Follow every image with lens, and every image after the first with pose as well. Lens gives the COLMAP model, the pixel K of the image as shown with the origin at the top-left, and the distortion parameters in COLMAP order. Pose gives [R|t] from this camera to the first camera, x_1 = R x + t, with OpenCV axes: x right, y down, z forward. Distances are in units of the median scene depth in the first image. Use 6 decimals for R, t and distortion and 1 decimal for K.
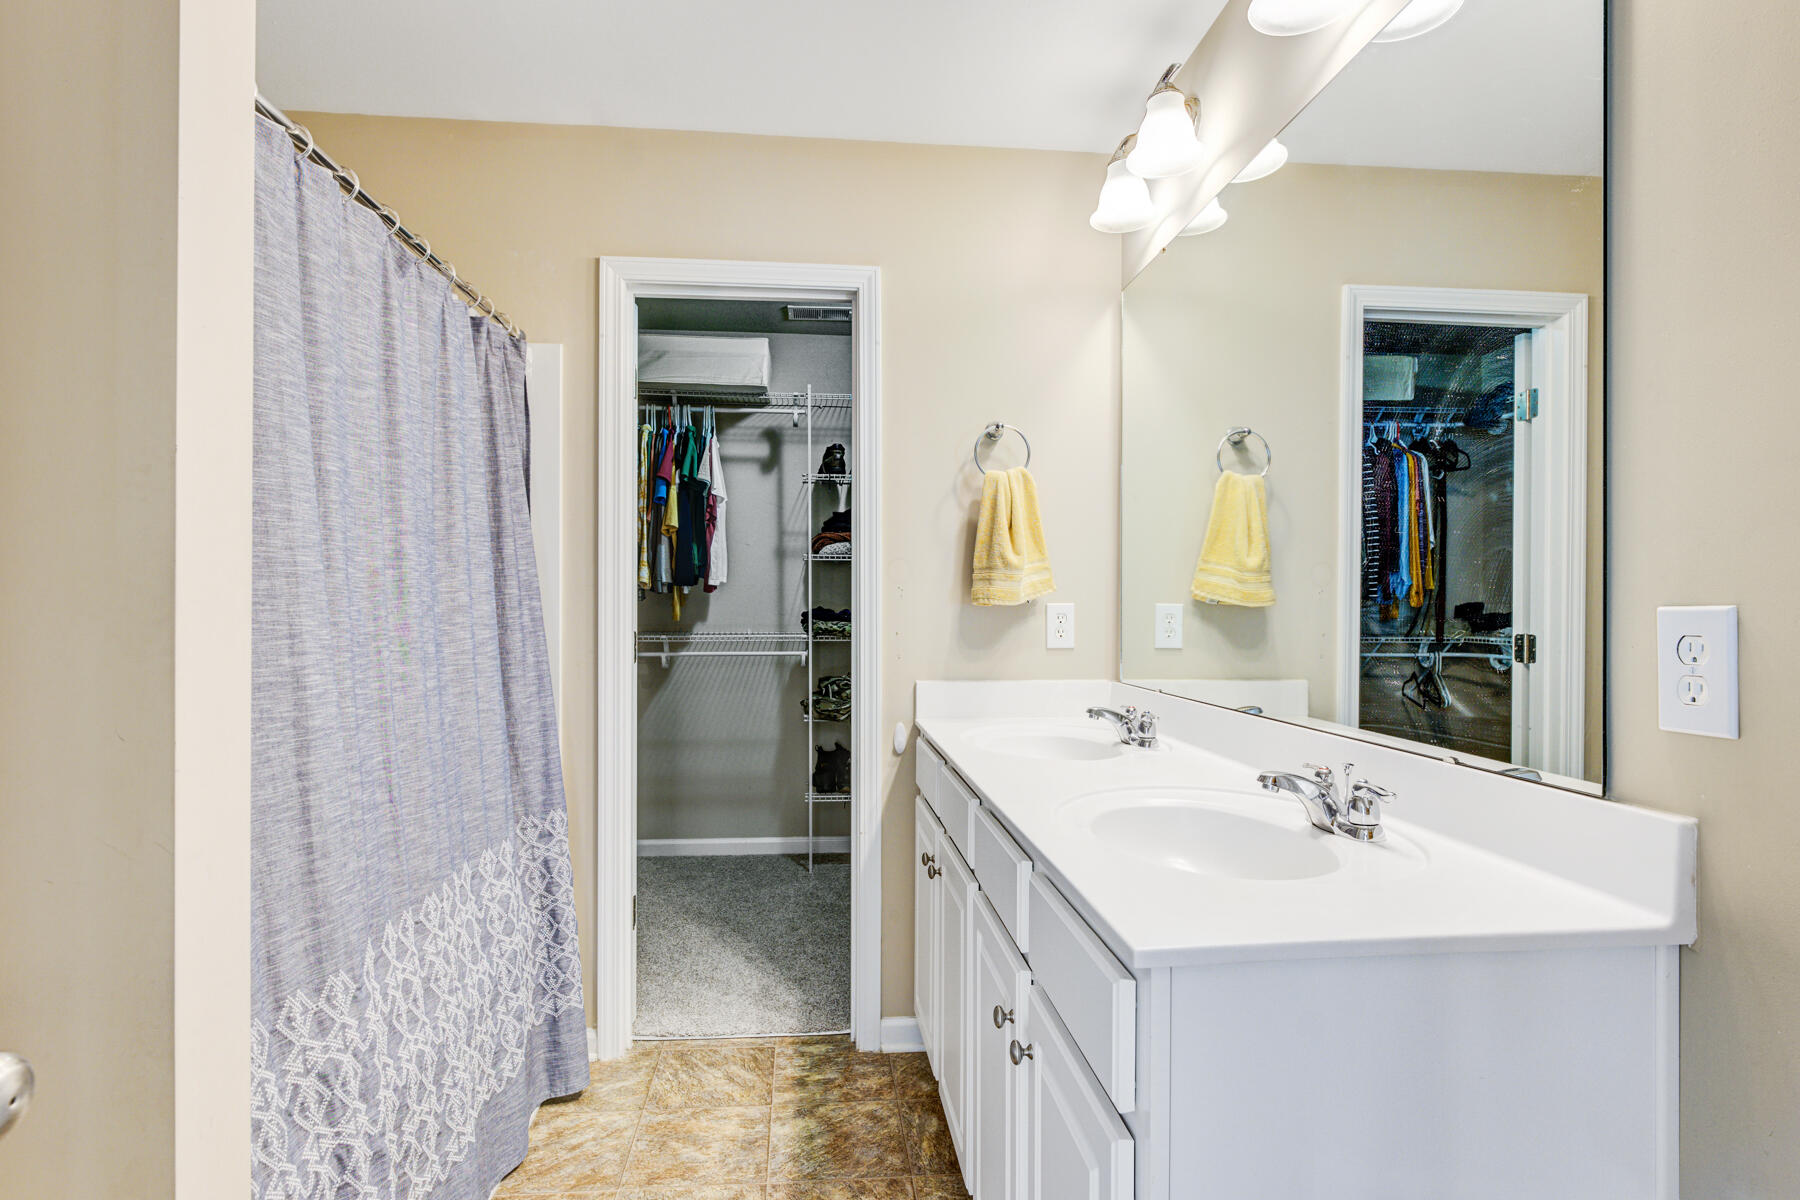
lens RADIAL K [[901.8, 0, 900.0], [0, 901.8, 600.0], [0, 0, 1]] dist [0.001671, -0.021841]
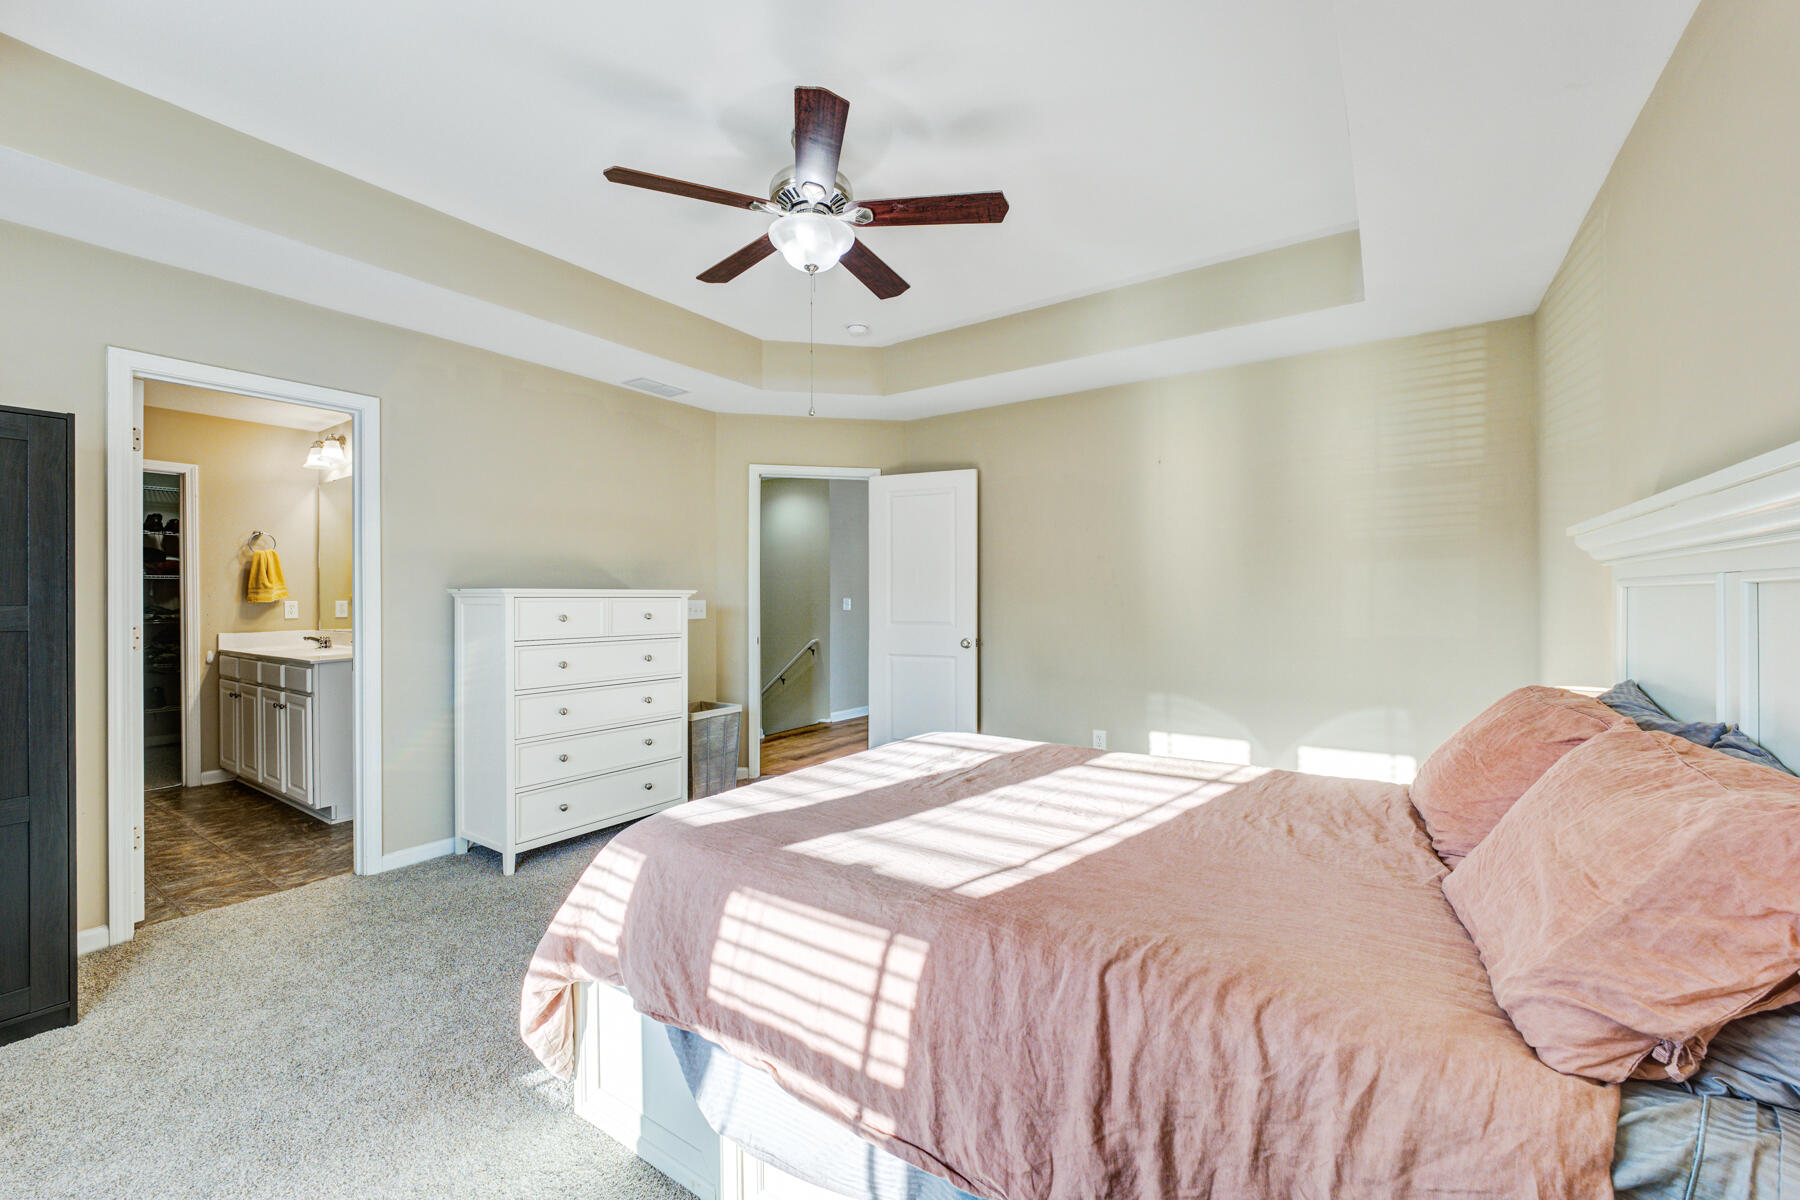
lens RADIAL K [[730.6, 0, 900.0], [0, 730.6, 600.0], [0, 0, 1]] dist [-0.015966, 0.000095]
pose [[0.634169, -0.006245, 0.773169, -0.325090], [0.003725, 0.999980, 0.005022, -0.004928], [-0.773185, -0.000305, 0.634180, -1.712325]]
